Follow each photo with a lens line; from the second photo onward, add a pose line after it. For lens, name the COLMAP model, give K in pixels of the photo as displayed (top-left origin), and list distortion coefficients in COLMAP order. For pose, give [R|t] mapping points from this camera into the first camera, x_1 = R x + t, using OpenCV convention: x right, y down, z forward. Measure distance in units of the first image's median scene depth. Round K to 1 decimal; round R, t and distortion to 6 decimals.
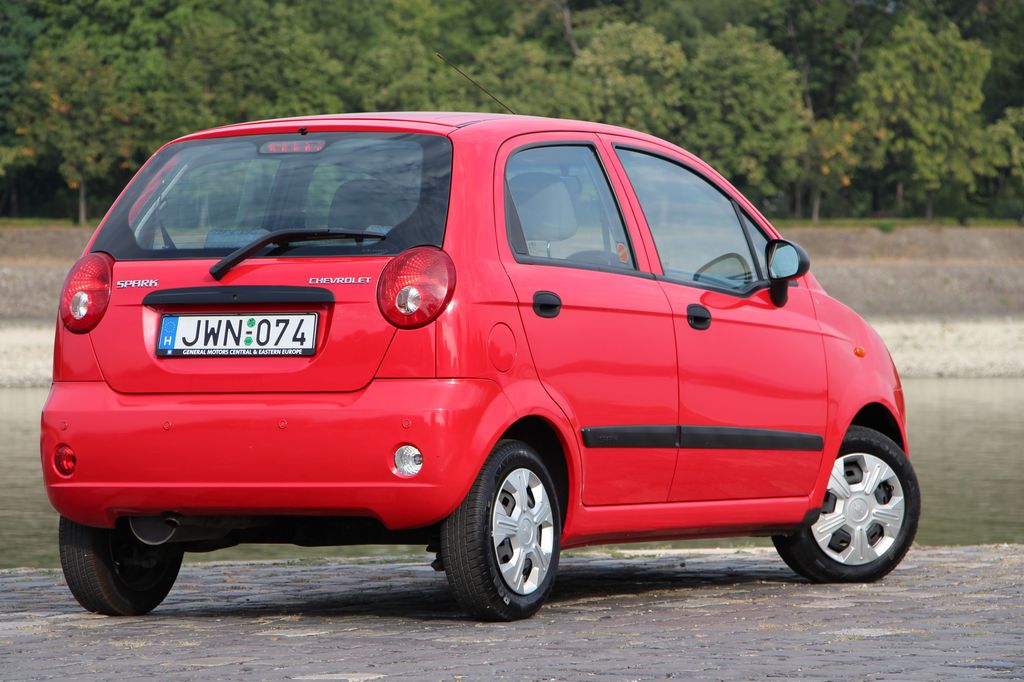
lens RADIAL K [[5442.3, 0, 512.0], [0, 5442.3, 341.0], [0, 0, 1]] dist [2.128419, -3.428294]
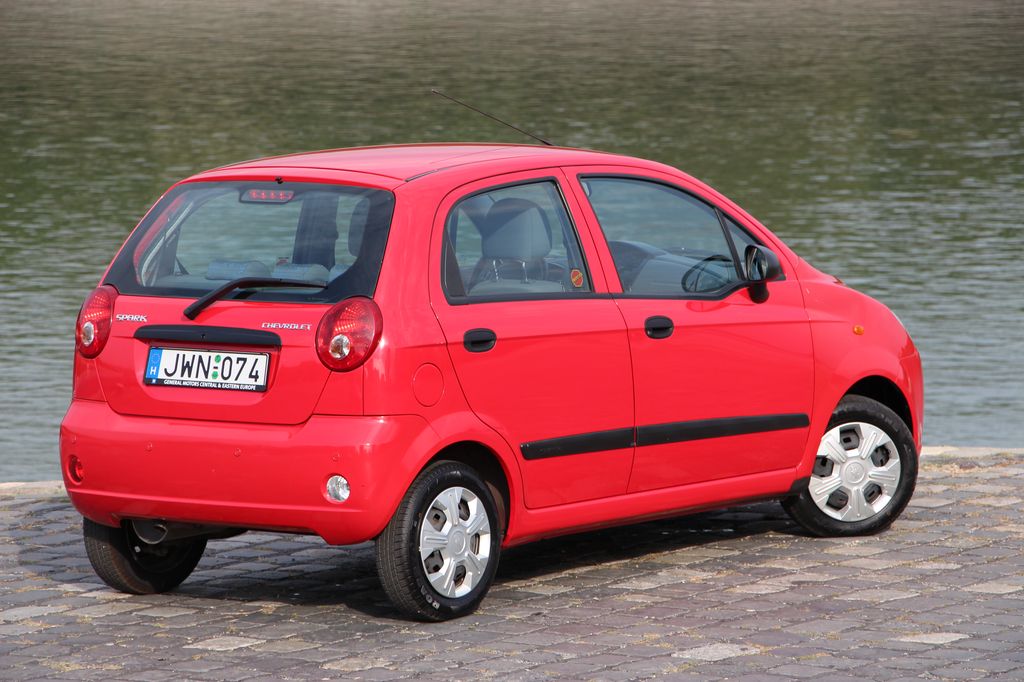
lens RADIAL K [[5442.3, 0, 512.0], [0, 5442.3, 341.0], [0, 0, 1]] dist [2.128419, -3.428294]
pose [[0.984791, 0.005792, -0.173648, 0.209963], [0.010924, 0.995402, 0.095156, -0.114445], [0.173401, -0.095606, 0.980200, -0.108532]]
